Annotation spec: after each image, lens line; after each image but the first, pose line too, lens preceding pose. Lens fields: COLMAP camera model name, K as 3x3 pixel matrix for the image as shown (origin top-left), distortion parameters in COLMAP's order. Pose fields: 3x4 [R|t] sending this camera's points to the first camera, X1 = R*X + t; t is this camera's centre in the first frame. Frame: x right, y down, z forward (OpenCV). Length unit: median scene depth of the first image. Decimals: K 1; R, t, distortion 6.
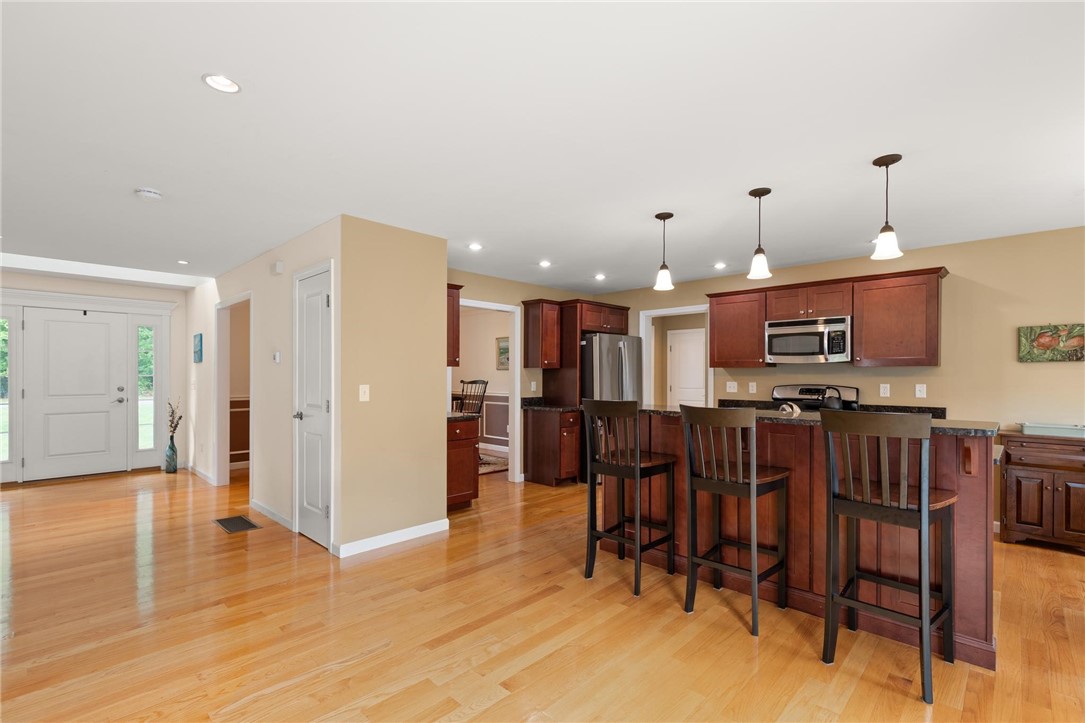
lens RADIAL K [[494.2, 0, 543.8], [0, 494.2, 369.8], [0, 0, 1]] dist [0.002090, 0.000449]
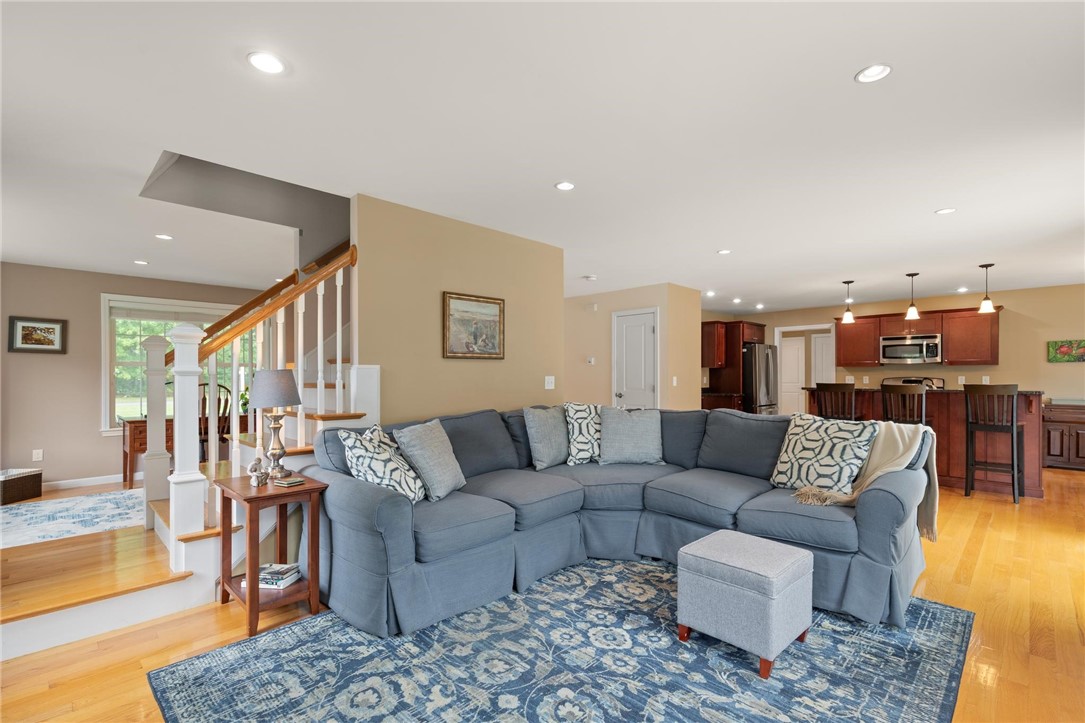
lens RADIAL K [[494.2, 0, 540.8], [0, 494.2, 370.9], [0, 0, 1]] dist [0.002090, 0.000449]
pose [[0.999824, -0.003942, -0.018316, -0.718463], [0.003931, 0.999992, -0.000621, 0.007925], [0.018318, 0.000549, 0.999832, -0.699966]]
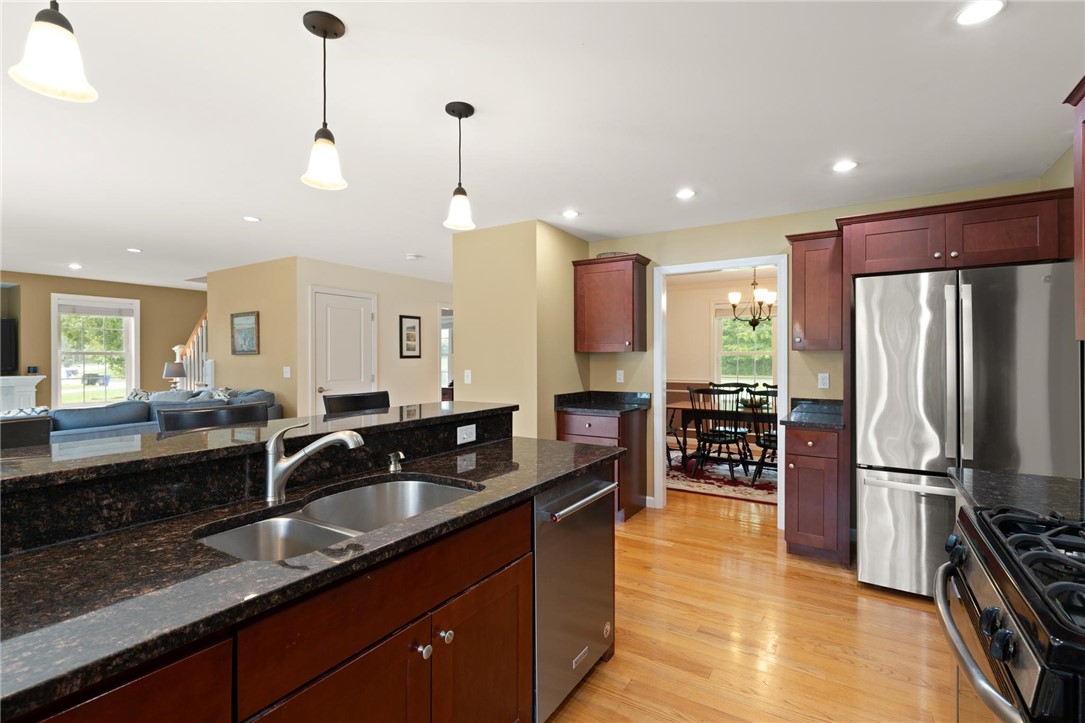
lens RADIAL K [[494.2, 0, 541.6], [0, 494.2, 359.6], [0, 0, 1]] dist [0.002090, 0.000449]
pose [[0.186178, 0.003520, -0.982510, 0.380398], [0.018612, 0.999802, 0.007109, -0.002778], [0.982340, -0.019610, 0.186076, 0.444649]]
